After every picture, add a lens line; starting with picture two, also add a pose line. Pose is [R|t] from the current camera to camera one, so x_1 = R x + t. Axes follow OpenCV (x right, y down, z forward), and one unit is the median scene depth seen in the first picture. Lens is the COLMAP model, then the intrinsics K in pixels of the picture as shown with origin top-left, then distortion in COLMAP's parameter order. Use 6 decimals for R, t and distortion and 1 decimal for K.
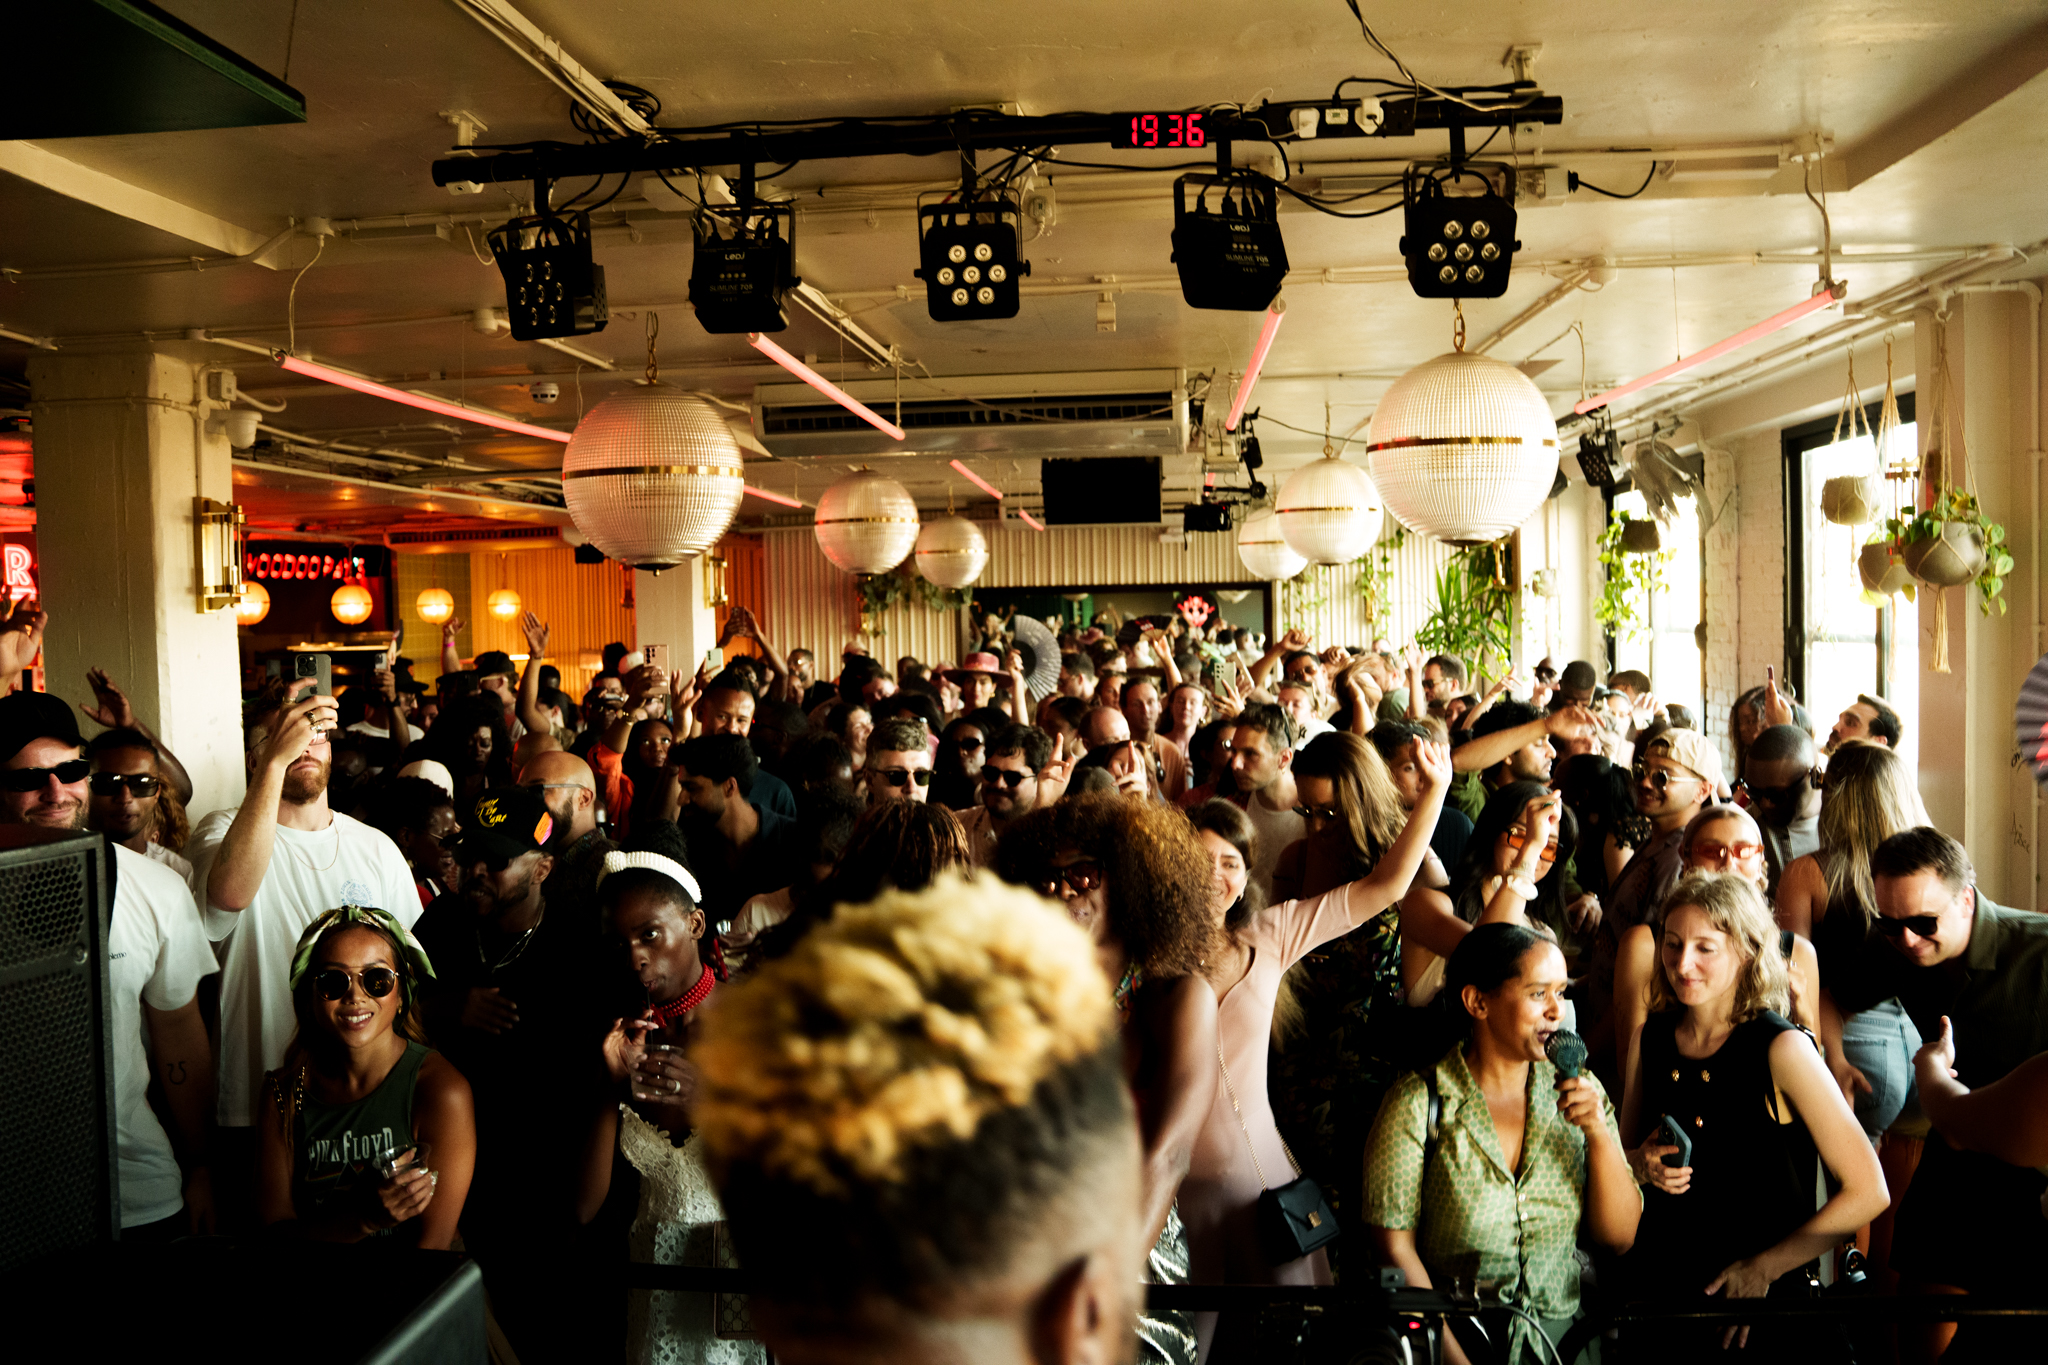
lens RADIAL K [[1670.8, 0, 1026.4], [0, 1670.8, 646.2], [0, 0, 1]] dist [-0.215659, 0.216305]
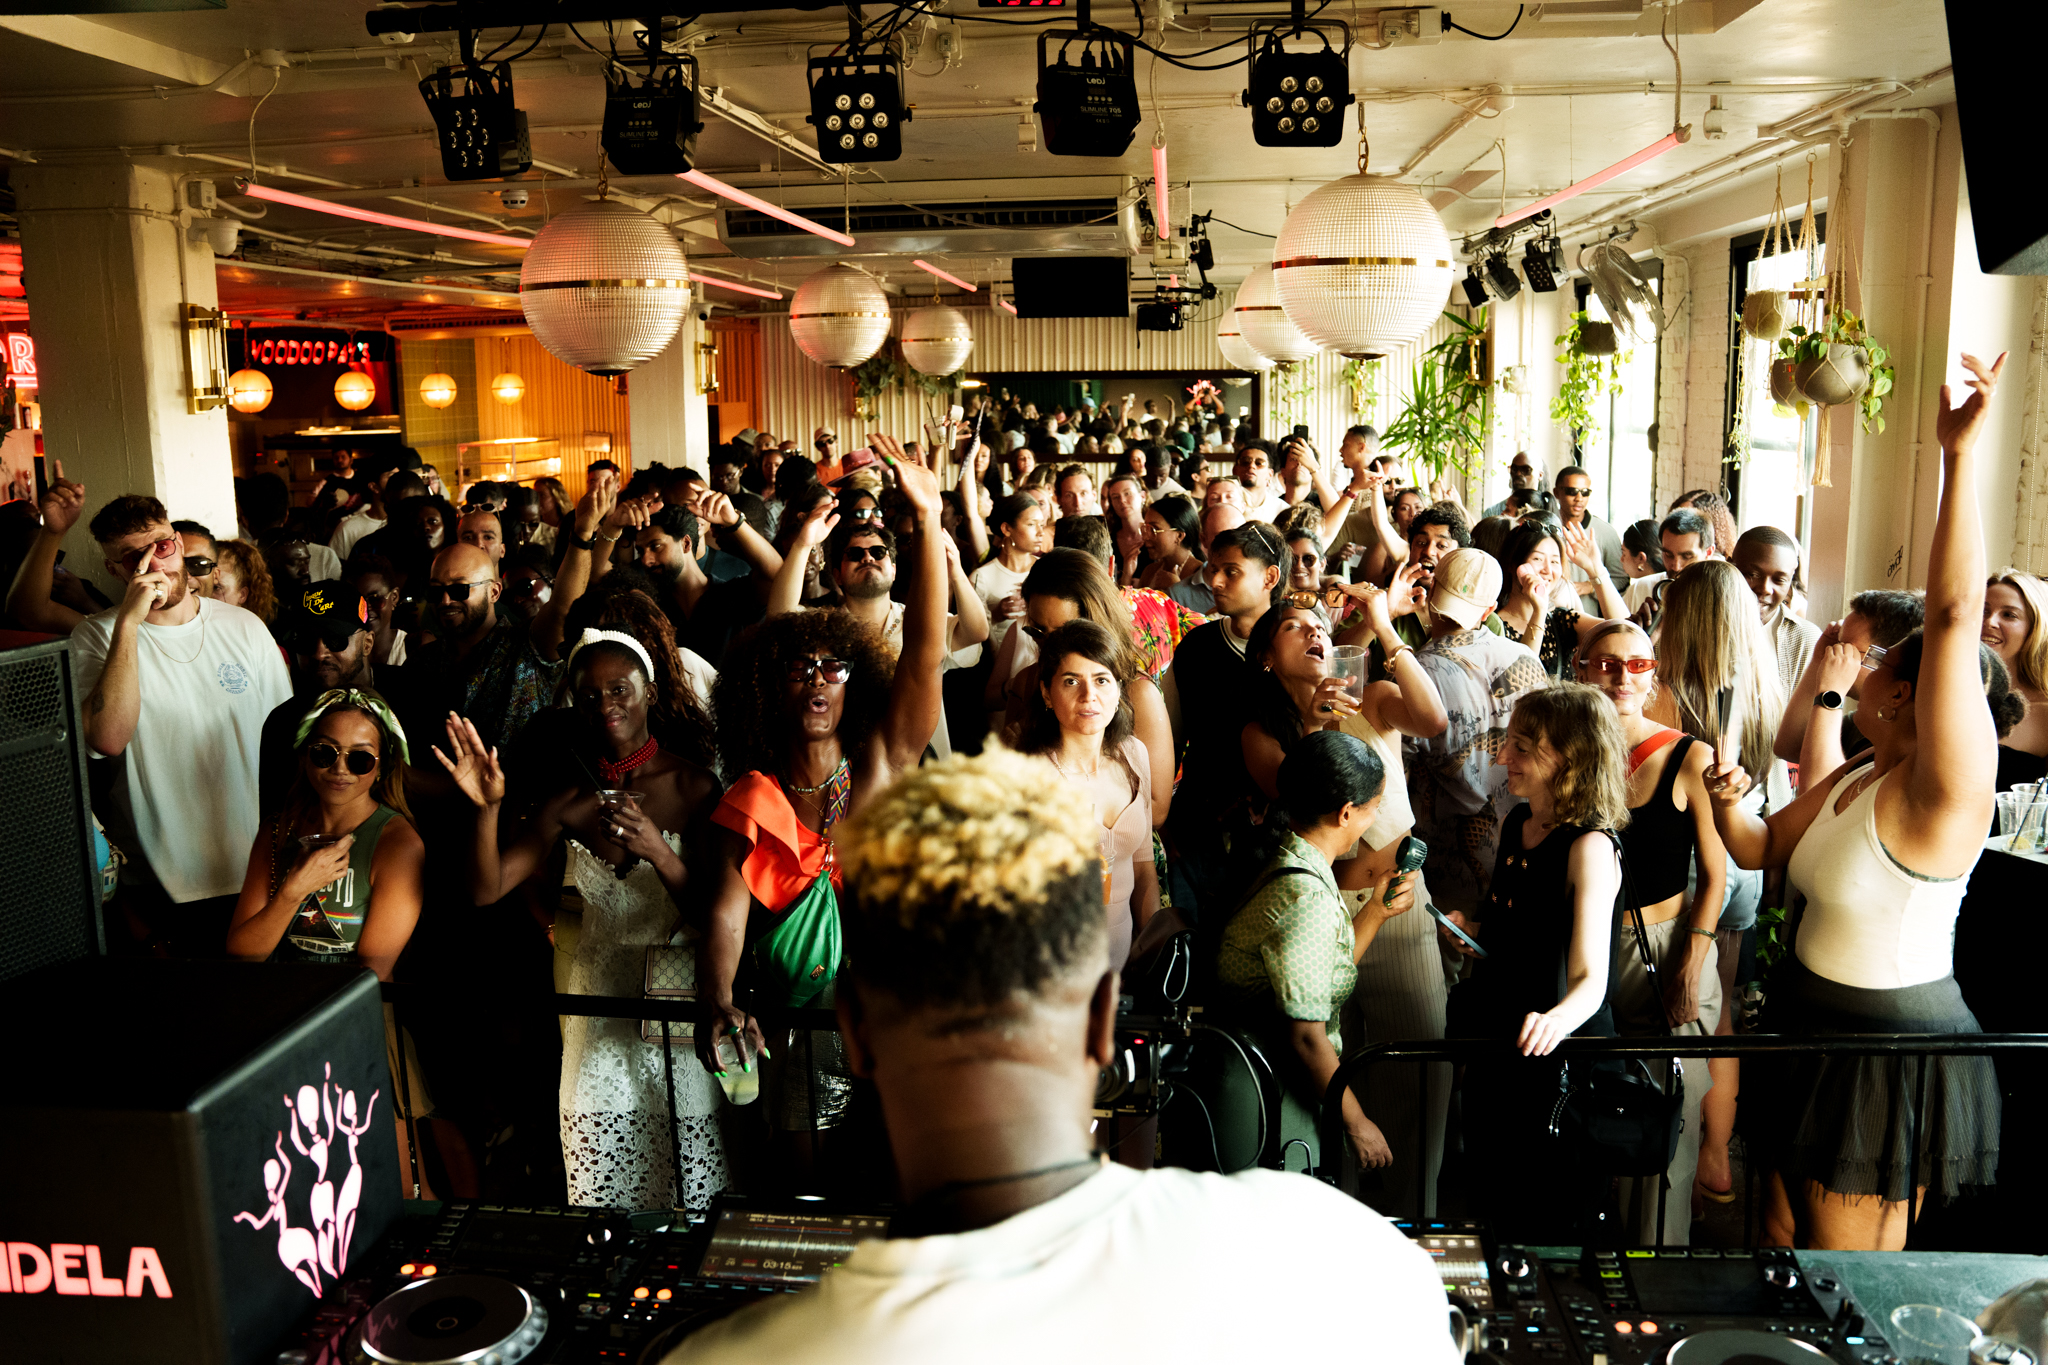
lens RADIAL K [[1670.8, 0, 1026.4], [0, 1670.8, 646.2], [0, 0, 1]] dist [-0.215659, 0.216305]
pose [[0.999905, 0.009496, -0.010008, 0.048411], [-0.008087, 0.991162, 0.132407, -0.012592], [0.011177, -0.132314, 0.991145, -0.061387]]
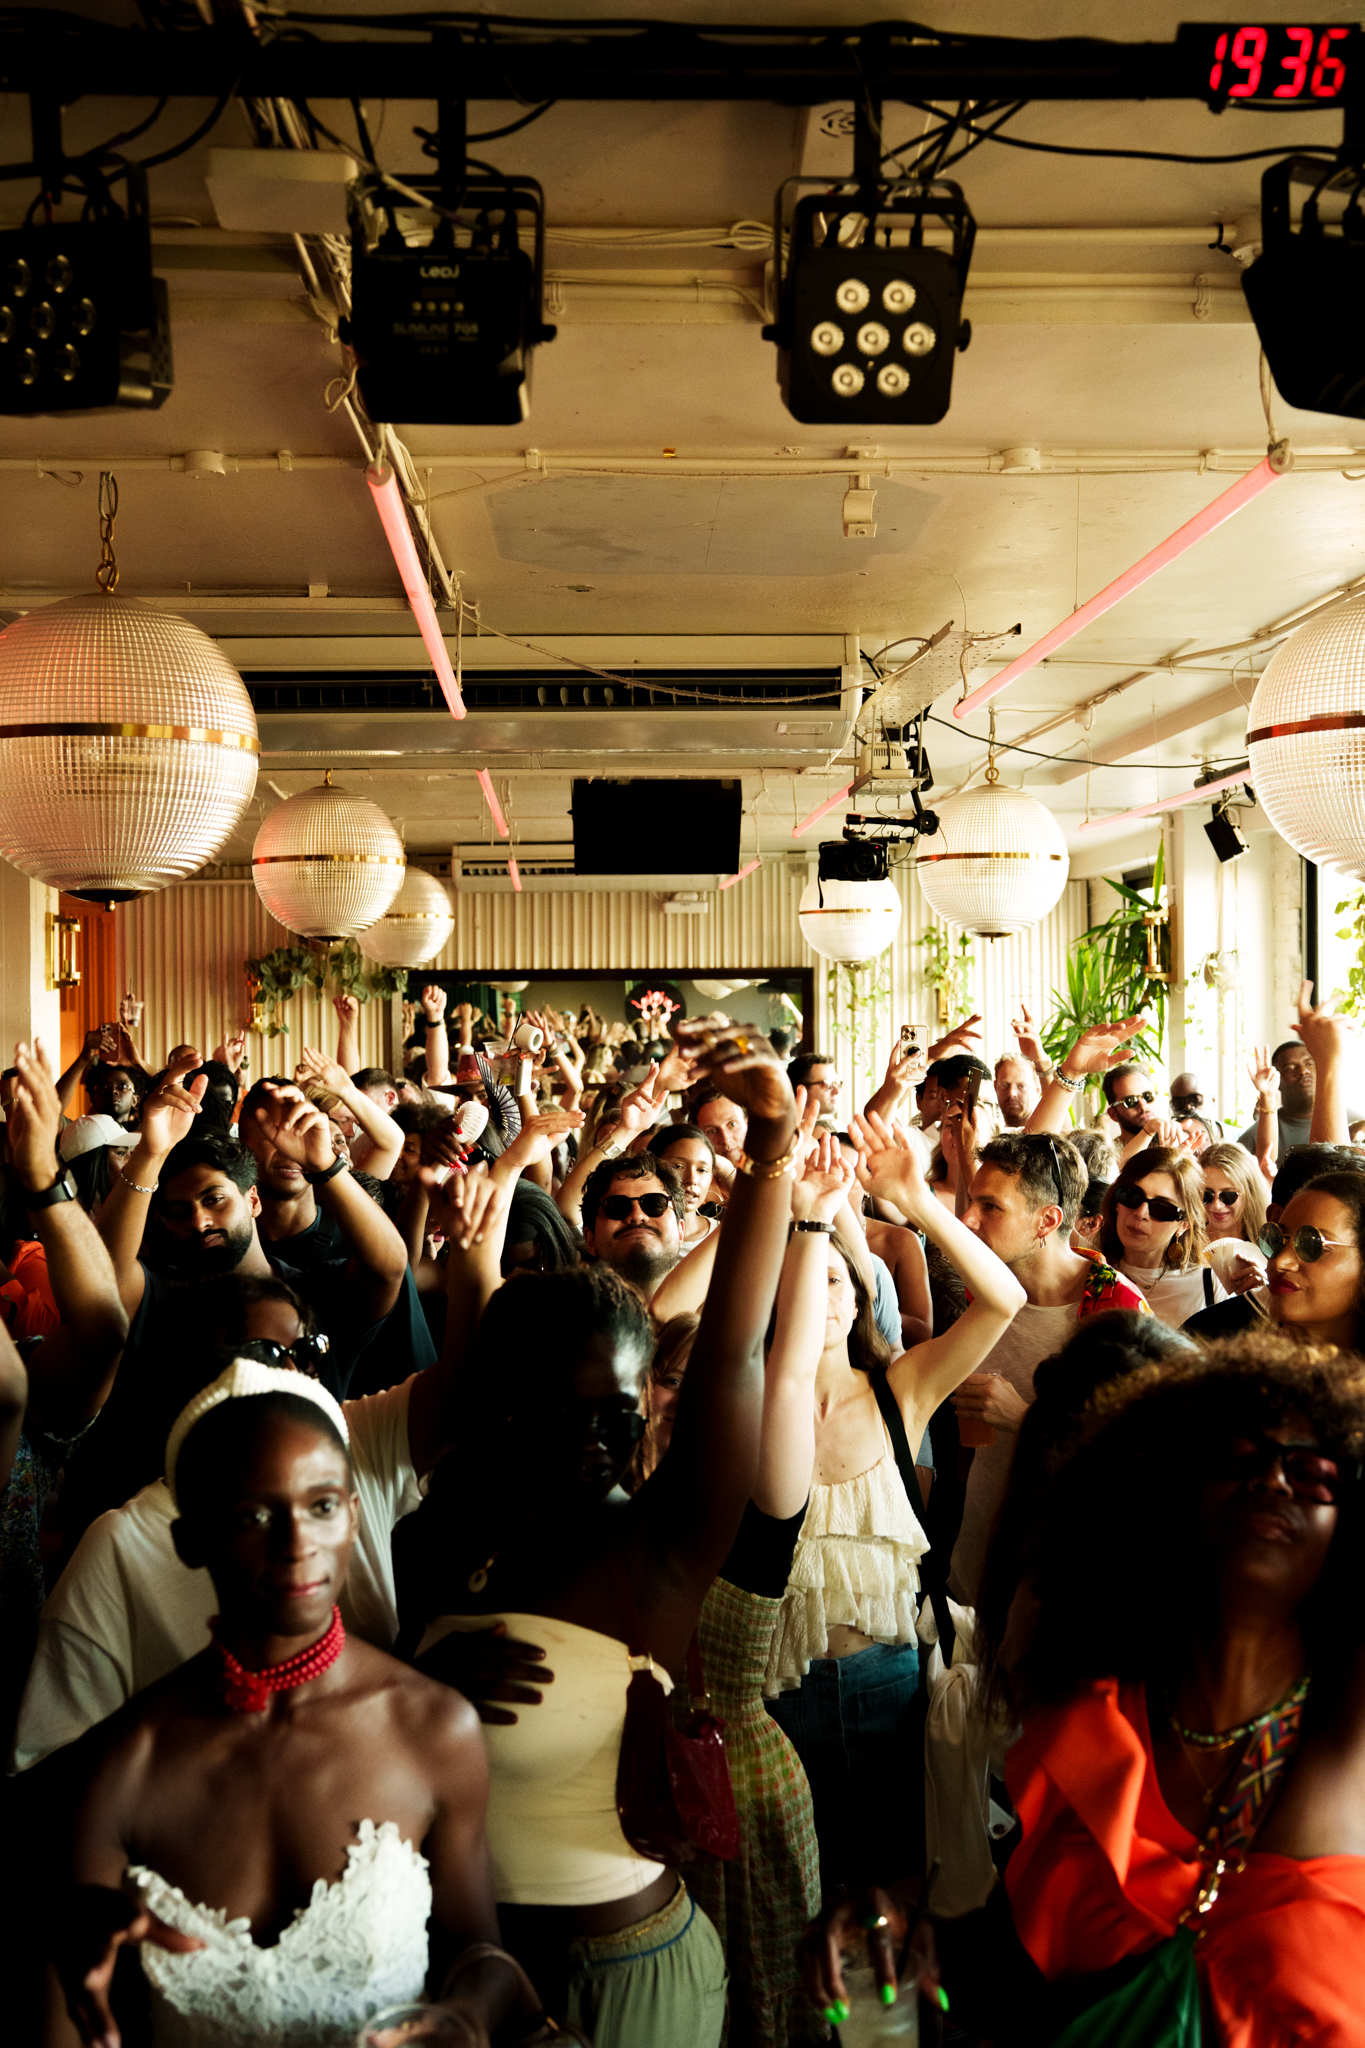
lens RADIAL K [[2131.1, 0, 715.4], [0, 2131.1, 1027.4], [0, 0, 1]] dist [-0.087131, 0.307324]
pose [[0.989539, 0.012634, 0.143712, -0.095887], [-0.010538, 0.999827, -0.015332, 0.008900], [-0.143881, 0.013657, 0.989501, 0.161053]]
